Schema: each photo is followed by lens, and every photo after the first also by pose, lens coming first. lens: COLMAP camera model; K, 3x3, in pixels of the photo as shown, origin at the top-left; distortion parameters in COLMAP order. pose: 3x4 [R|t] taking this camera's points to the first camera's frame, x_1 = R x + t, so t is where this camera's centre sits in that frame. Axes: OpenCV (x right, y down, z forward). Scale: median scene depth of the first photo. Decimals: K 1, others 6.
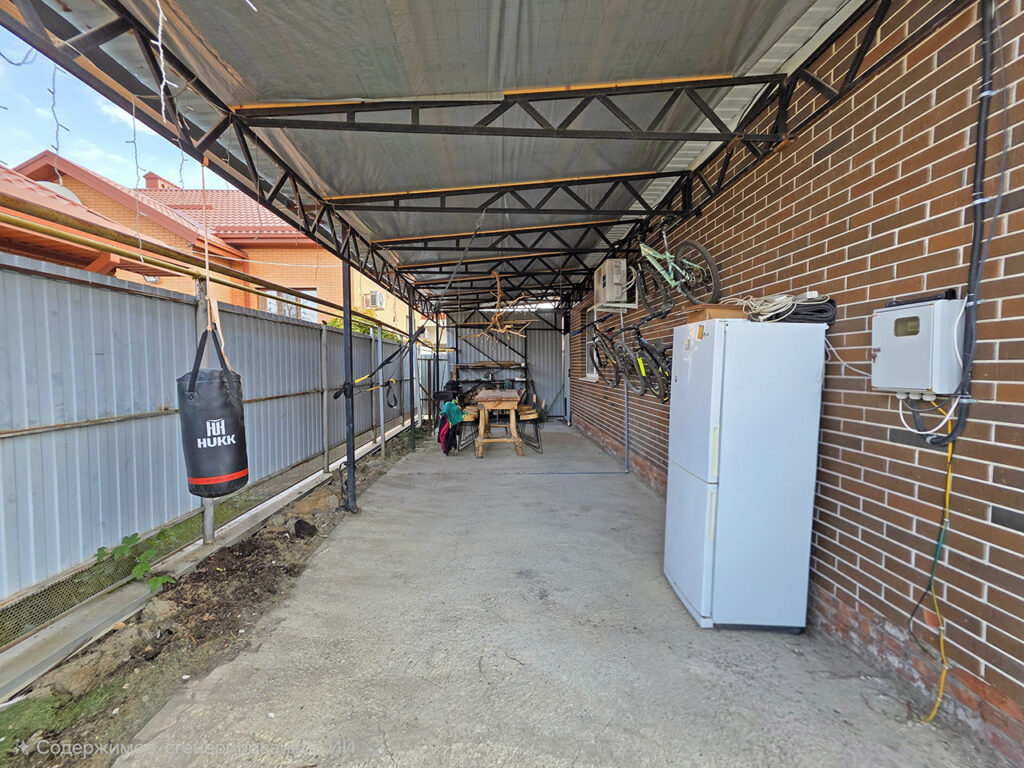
lens RADIAL K [[409.1, 0, 510.8], [0, 409.1, 382.8], [0, 0, 1]] dist [0.008313, -0.000748]
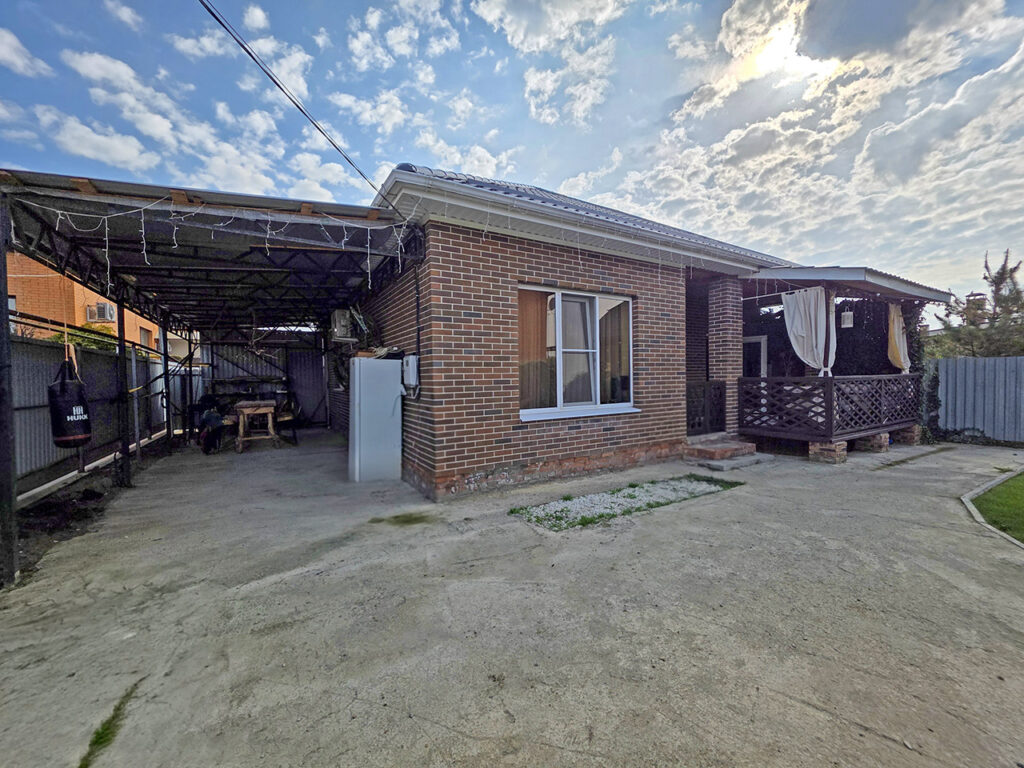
lens RADIAL K [[409.1, 0, 513.5], [0, 409.1, 384.1], [0, 0, 1]] dist [0.008313, -0.000748]
pose [[0.871227, -0.018941, 0.490515, 0.040082], [0.033848, 0.999195, -0.021535, 0.027263], [-0.489712, 0.035365, 0.871167, -0.500836]]
